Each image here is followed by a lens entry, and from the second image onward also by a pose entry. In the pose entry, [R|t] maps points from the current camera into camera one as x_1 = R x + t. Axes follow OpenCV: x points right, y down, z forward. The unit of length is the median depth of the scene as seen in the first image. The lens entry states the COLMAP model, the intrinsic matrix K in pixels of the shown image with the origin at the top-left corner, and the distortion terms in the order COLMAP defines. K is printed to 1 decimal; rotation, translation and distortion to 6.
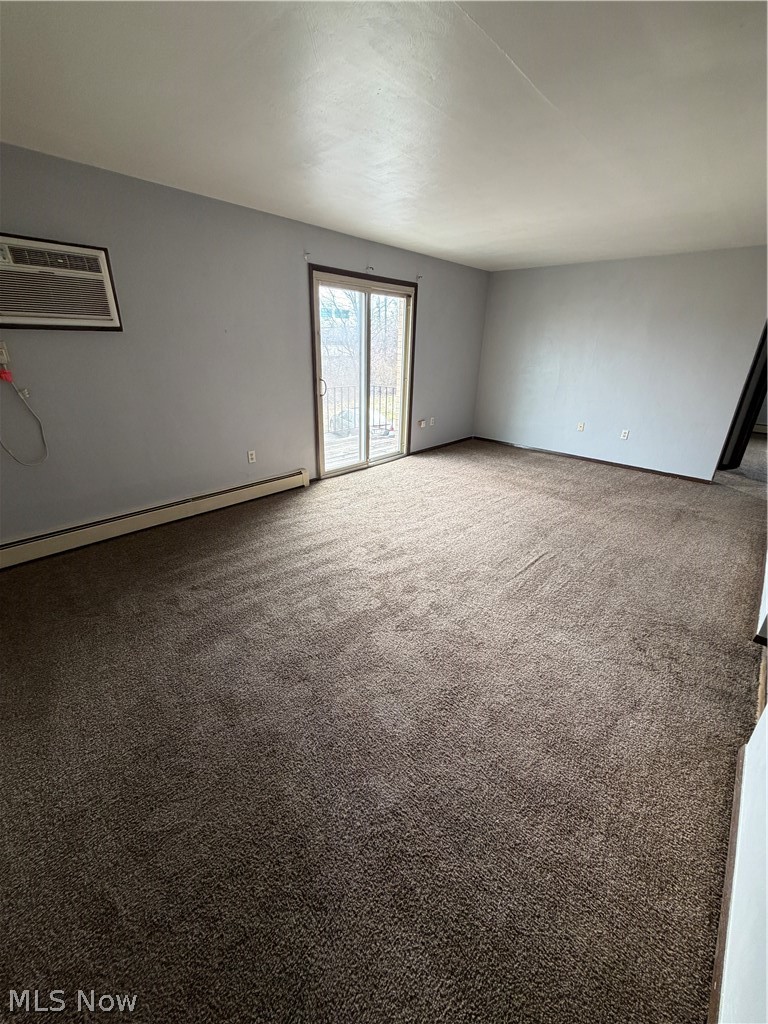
lens RADIAL K [[408.2, 0, 382.9], [0, 408.2, 508.8], [0, 0, 1]] dist [0.000748, -0.000158]
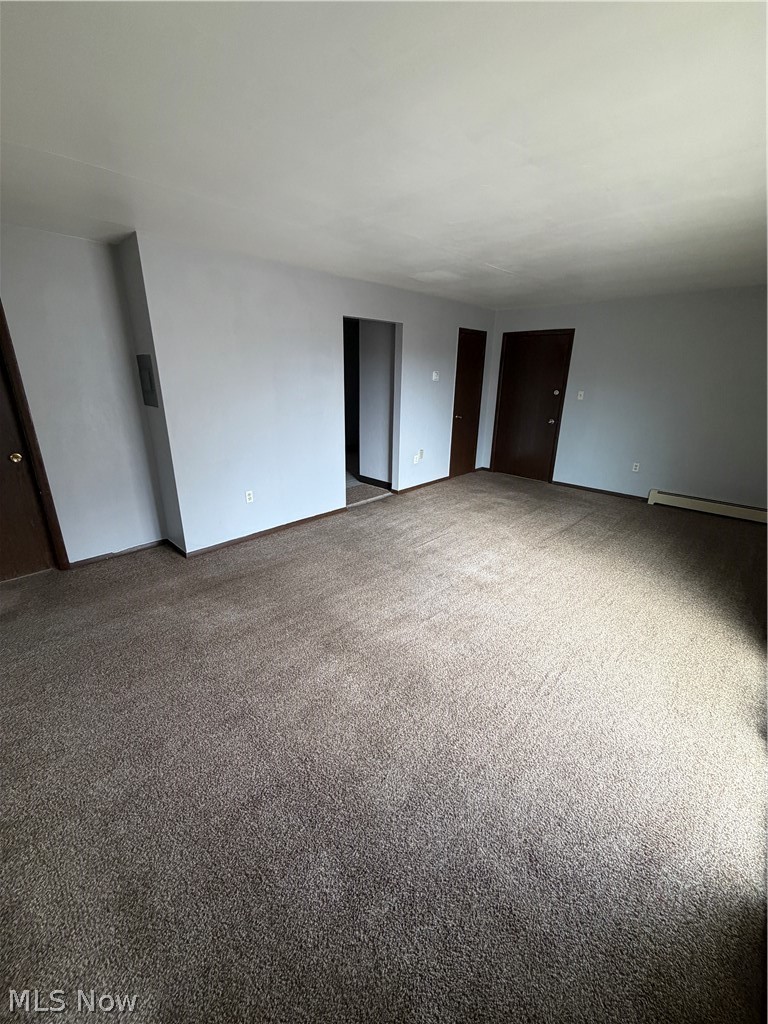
lens RADIAL K [[408.2, 0, 382.9], [0, 408.2, 508.8], [0, 0, 1]] dist [0.000748, -0.000158]
pose [[-0.999375, -0.035136, 0.003811, 0.357367], [-0.024160, 0.757898, 0.651925, -0.558049], [-0.025794, 0.651426, -0.758274, 1.333376]]
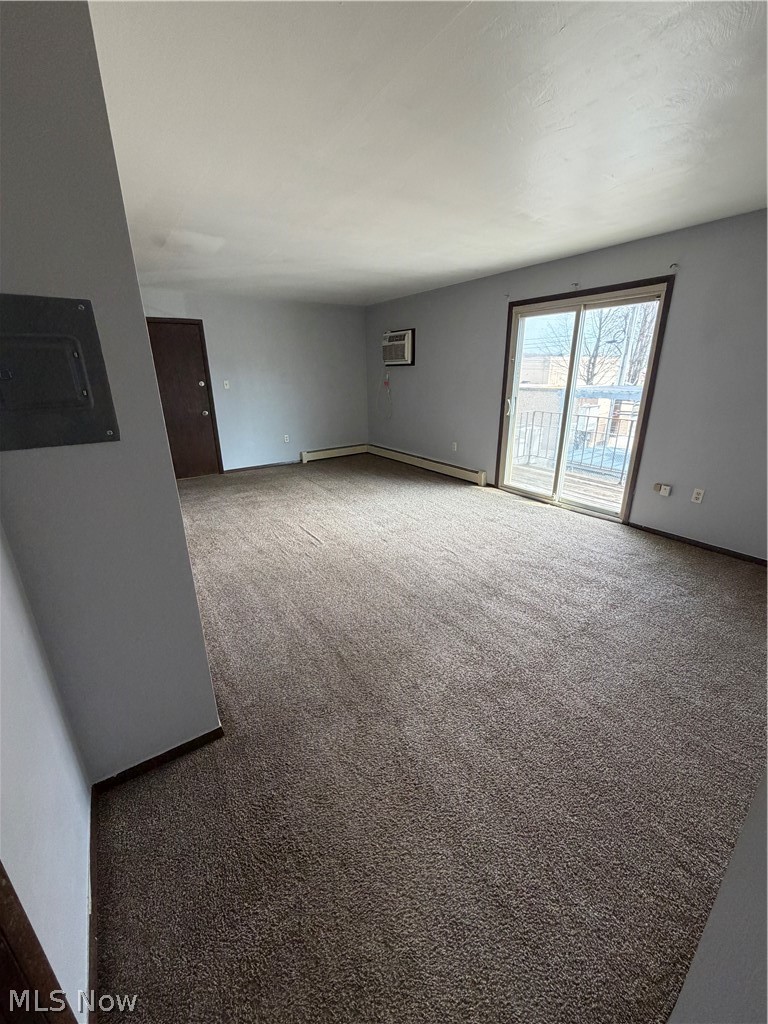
lens RADIAL K [[408.2, 0, 382.9], [0, 408.2, 508.8], [0, 0, 1]] dist [0.000748, -0.000158]
pose [[-0.224996, 0.302352, -0.926261, 1.016129], [-0.356031, 0.859389, 0.367006, -0.337360], [0.906983, 0.412352, -0.085713, 0.876101]]
